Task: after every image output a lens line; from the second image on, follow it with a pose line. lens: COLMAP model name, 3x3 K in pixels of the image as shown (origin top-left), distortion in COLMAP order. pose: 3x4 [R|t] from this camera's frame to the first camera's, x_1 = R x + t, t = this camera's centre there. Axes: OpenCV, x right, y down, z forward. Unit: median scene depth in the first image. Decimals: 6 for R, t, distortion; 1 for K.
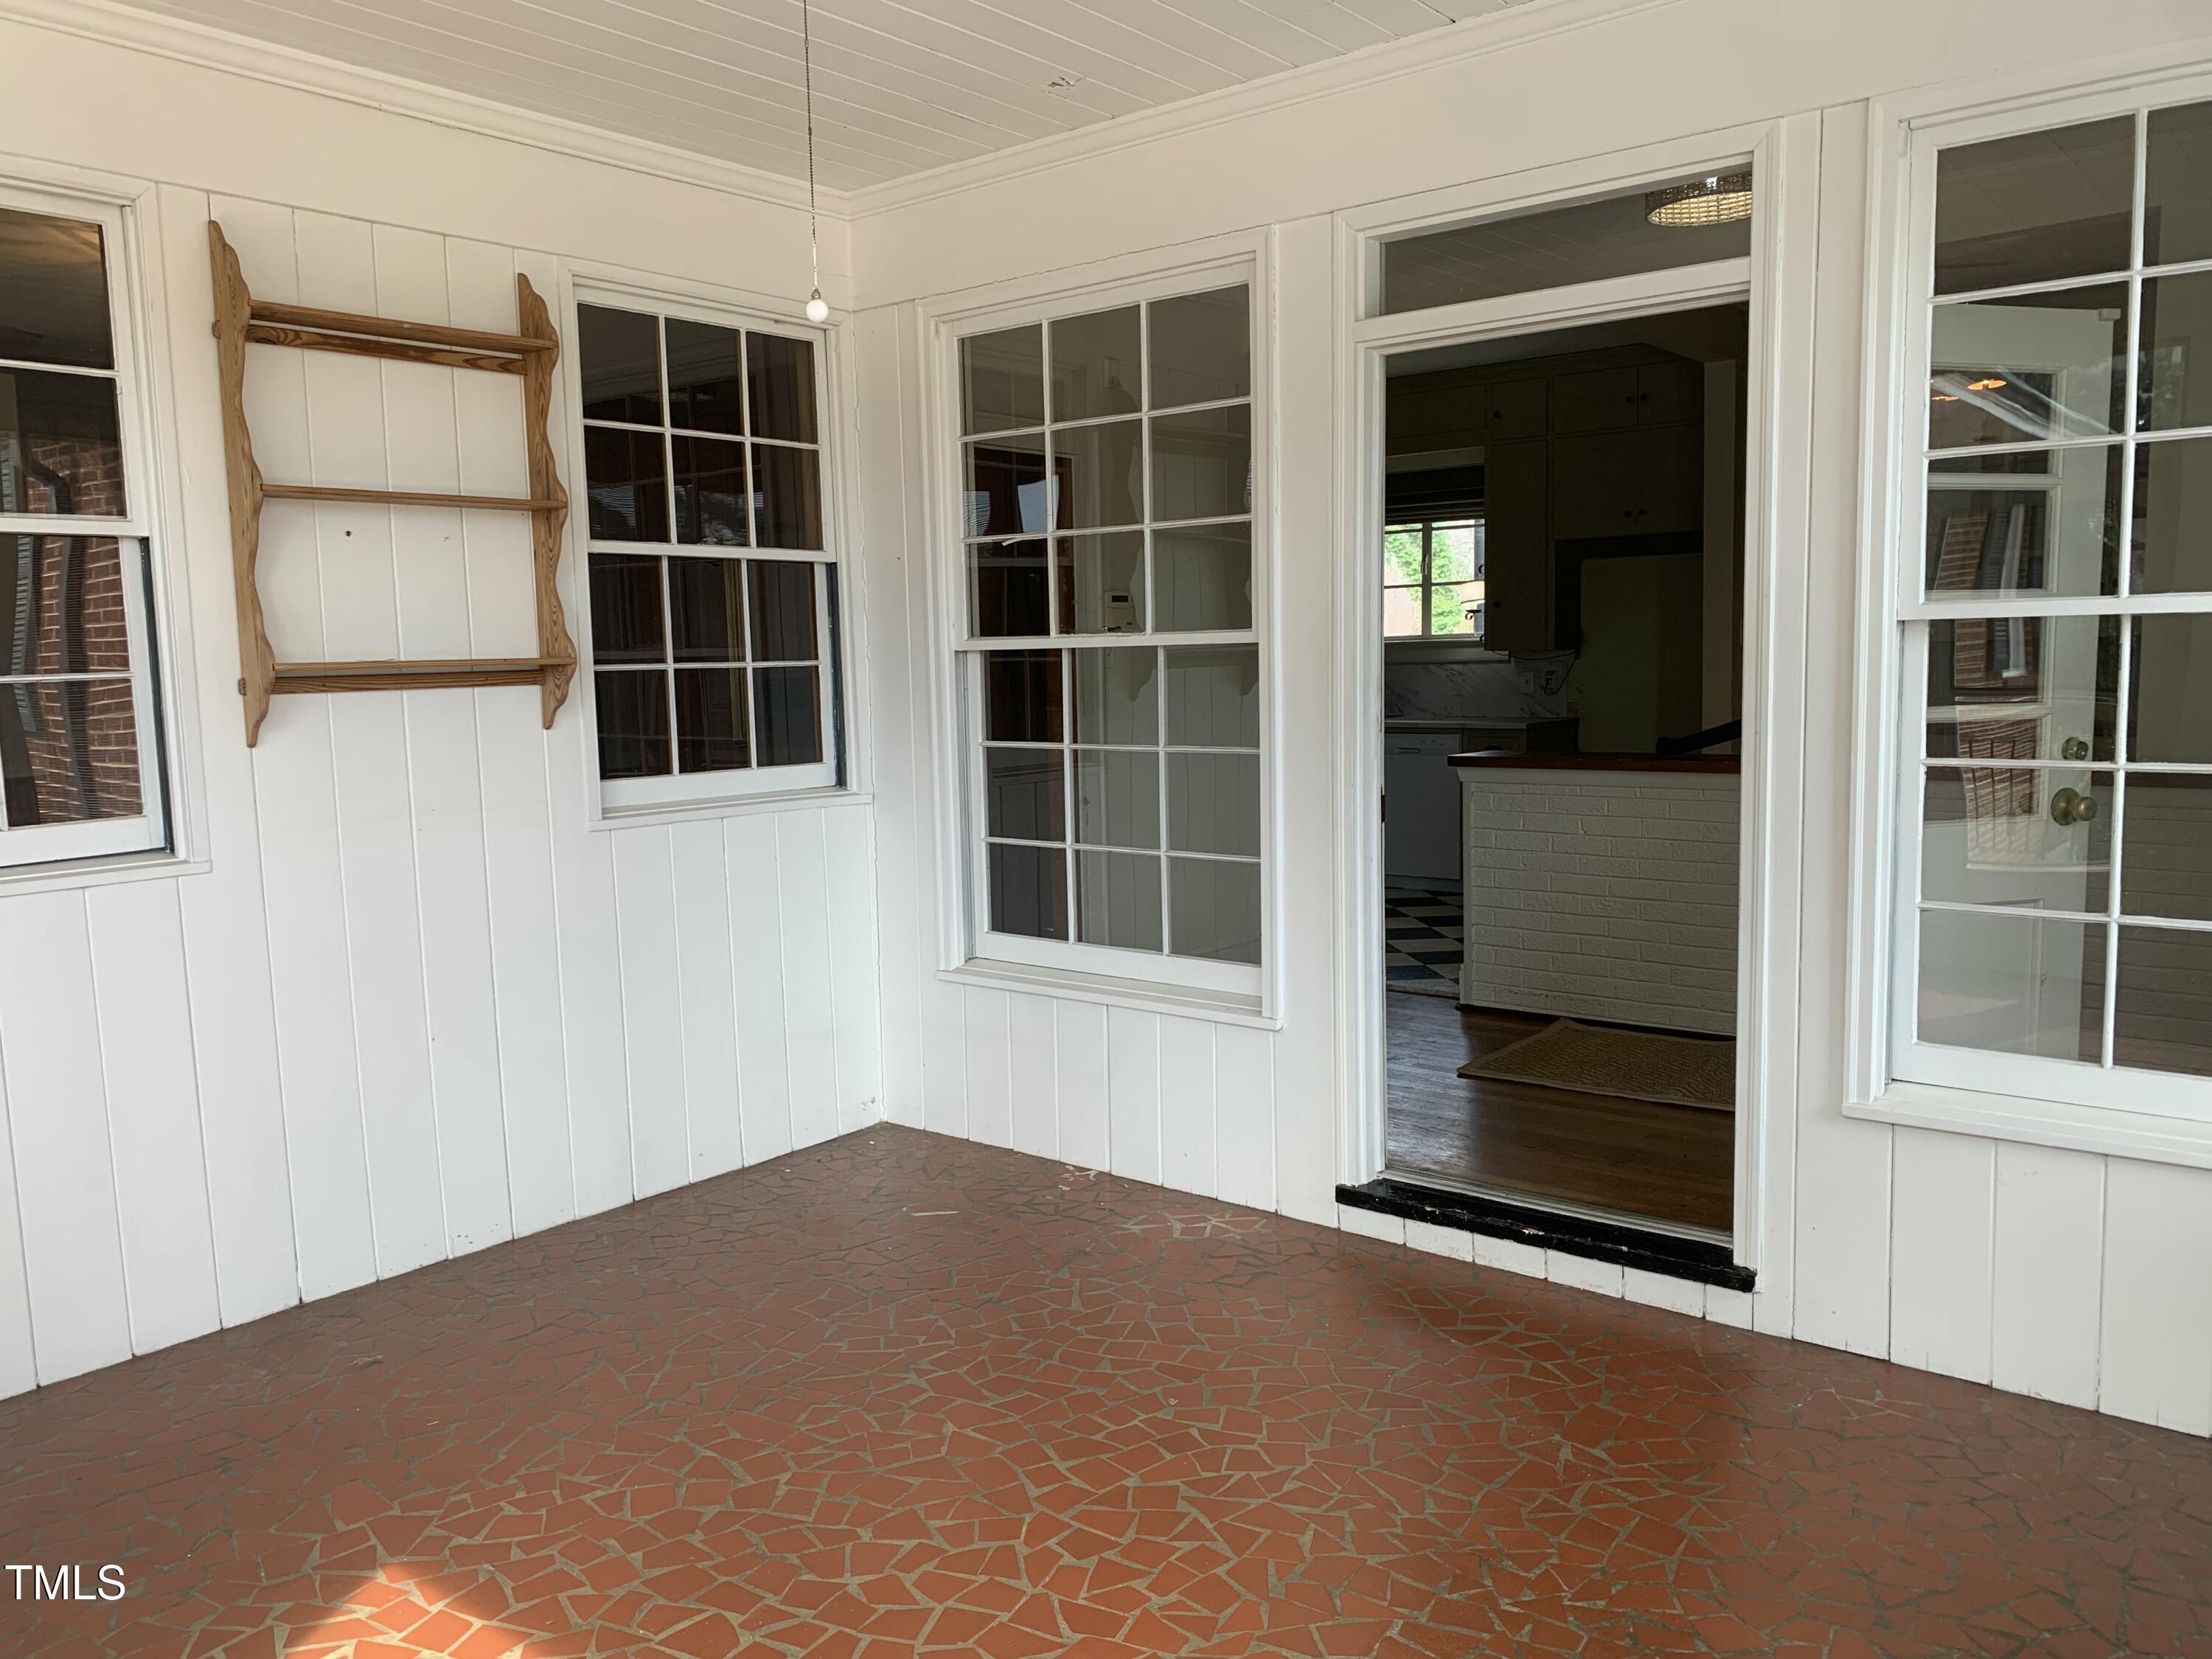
lens RADIAL K [[1705.2, 0, 1094.0], [0, 1705.2, 821.4], [0, 0, 1]] dist [0.025493, 0.000379]
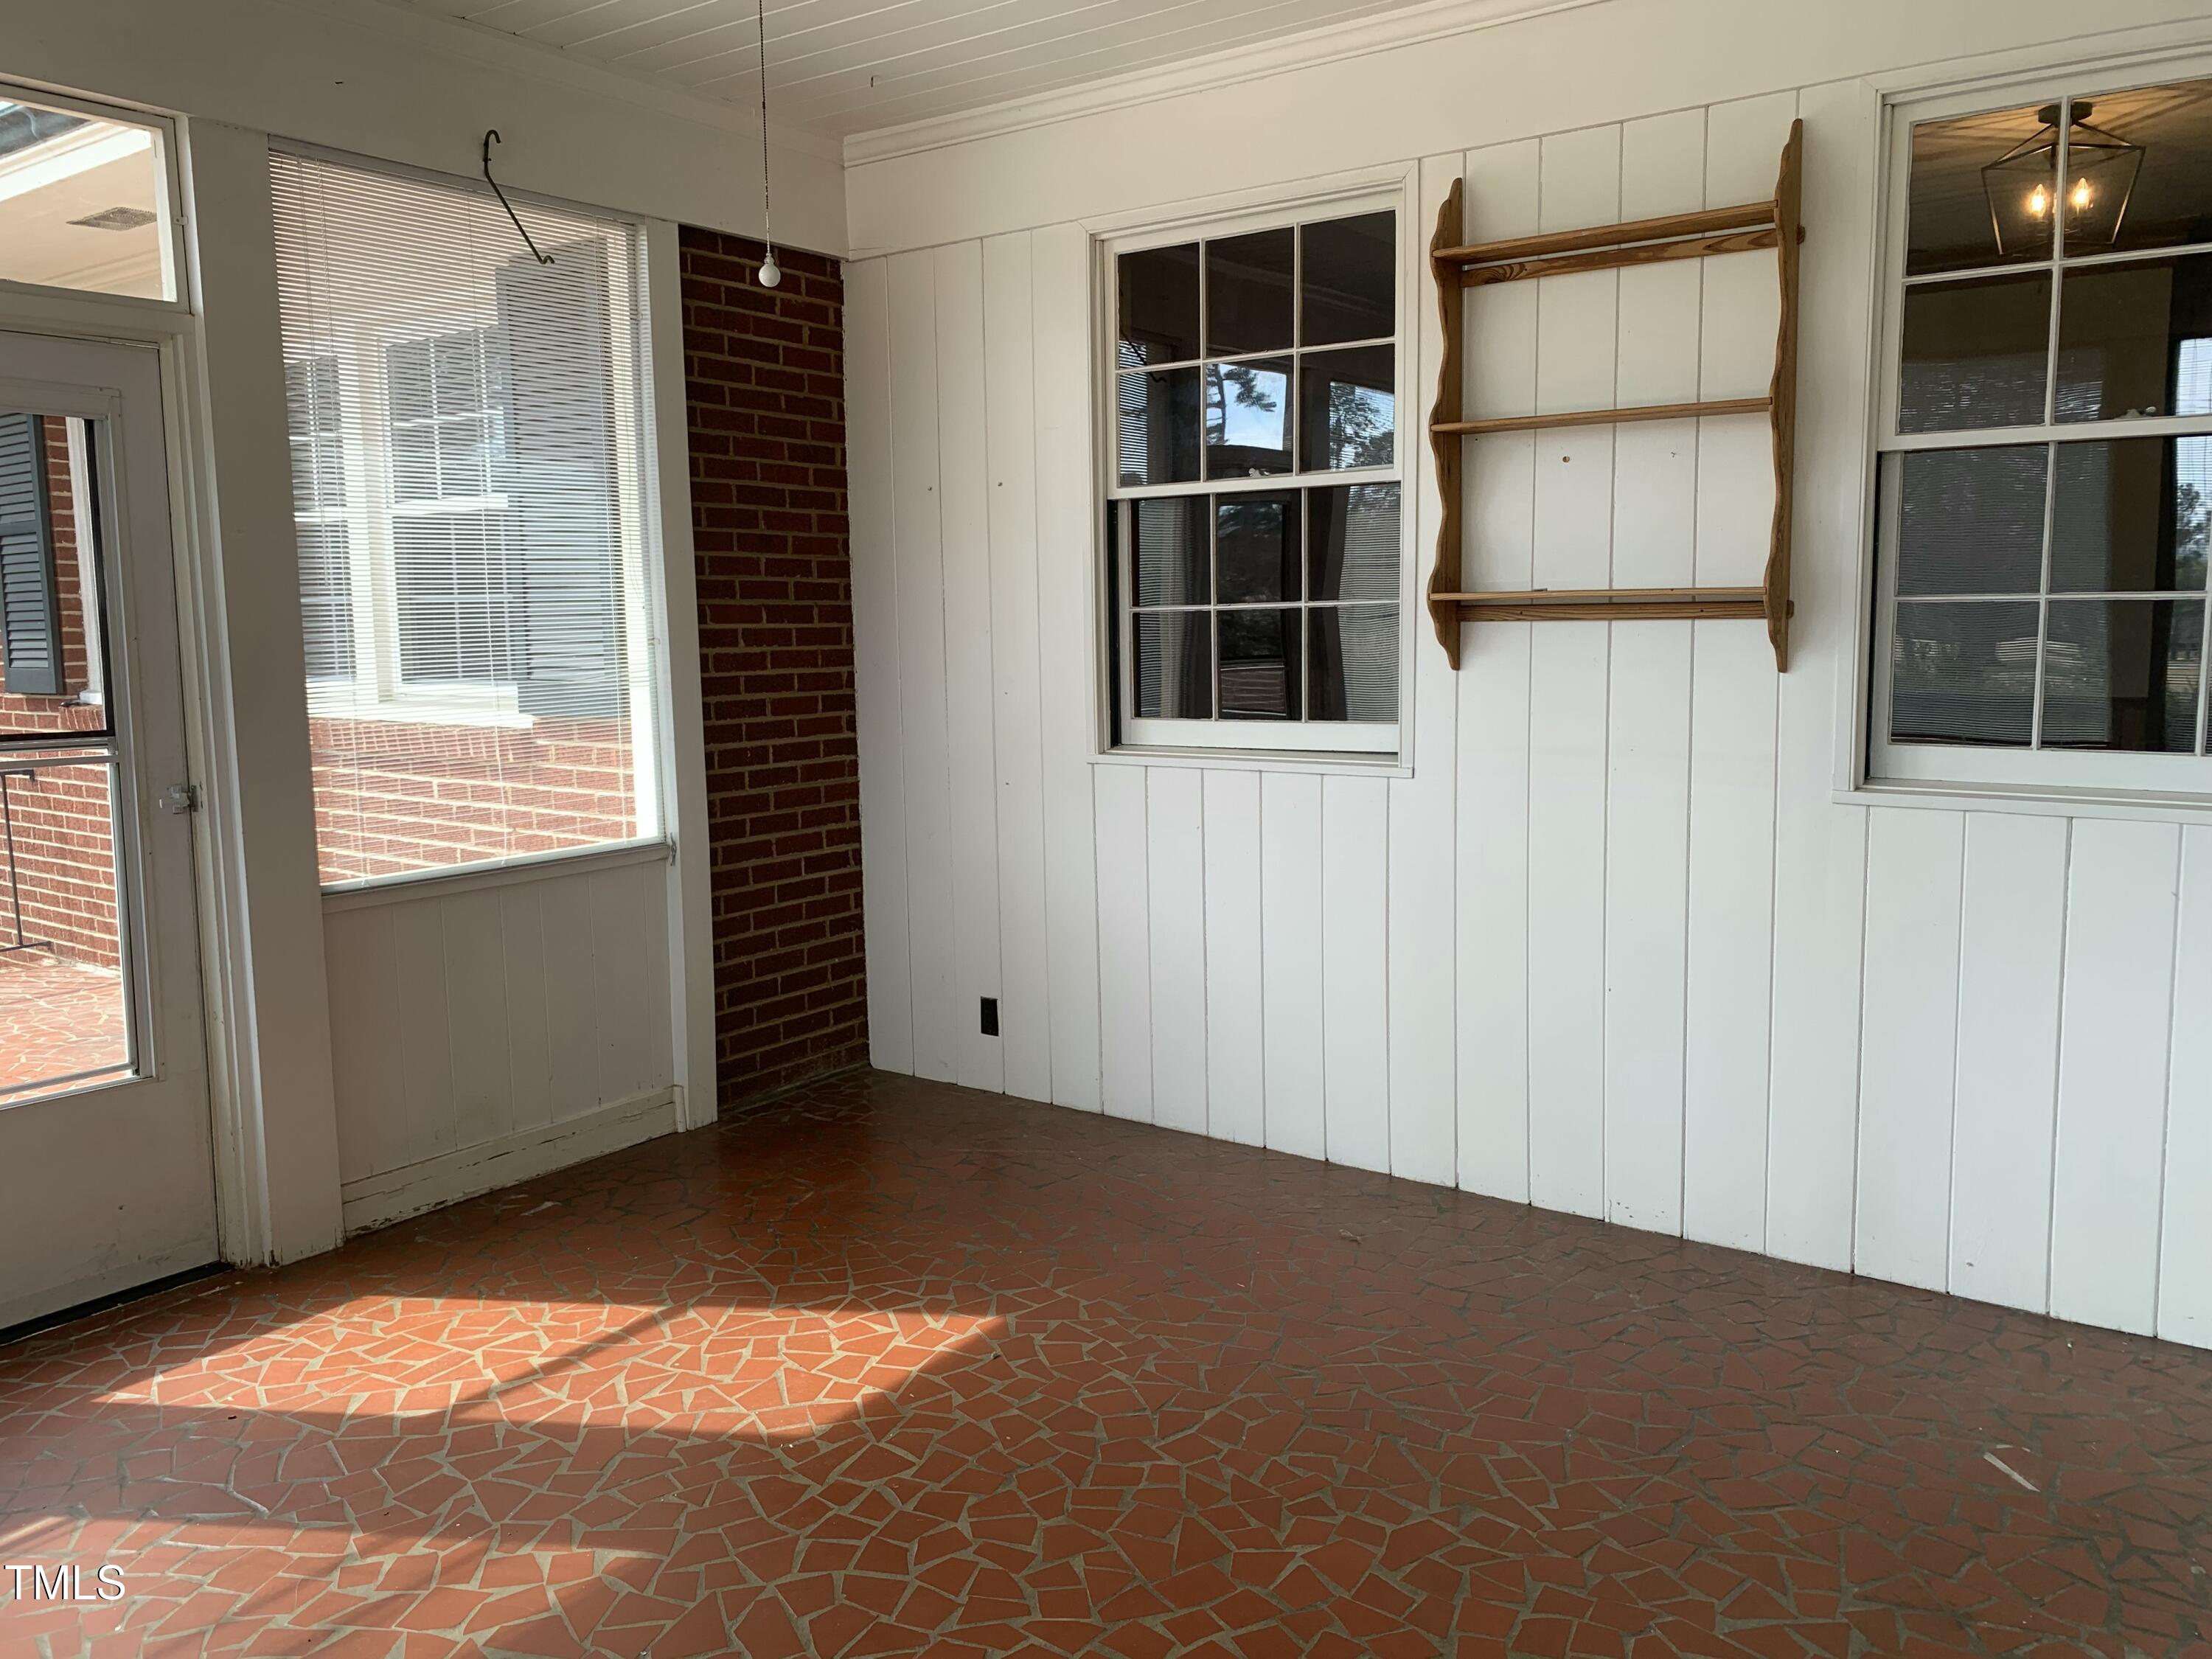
lens RADIAL K [[1705.2, 0, 1095.5], [0, 1705.2, 841.2], [0, 0, 1]] dist [0.025493, 0.000379]
pose [[0.061307, 0.159915, -0.985225, 0.570482], [-0.094331, 0.983592, 0.153780, -0.081269], [0.993651, 0.083509, 0.075386, 0.700234]]
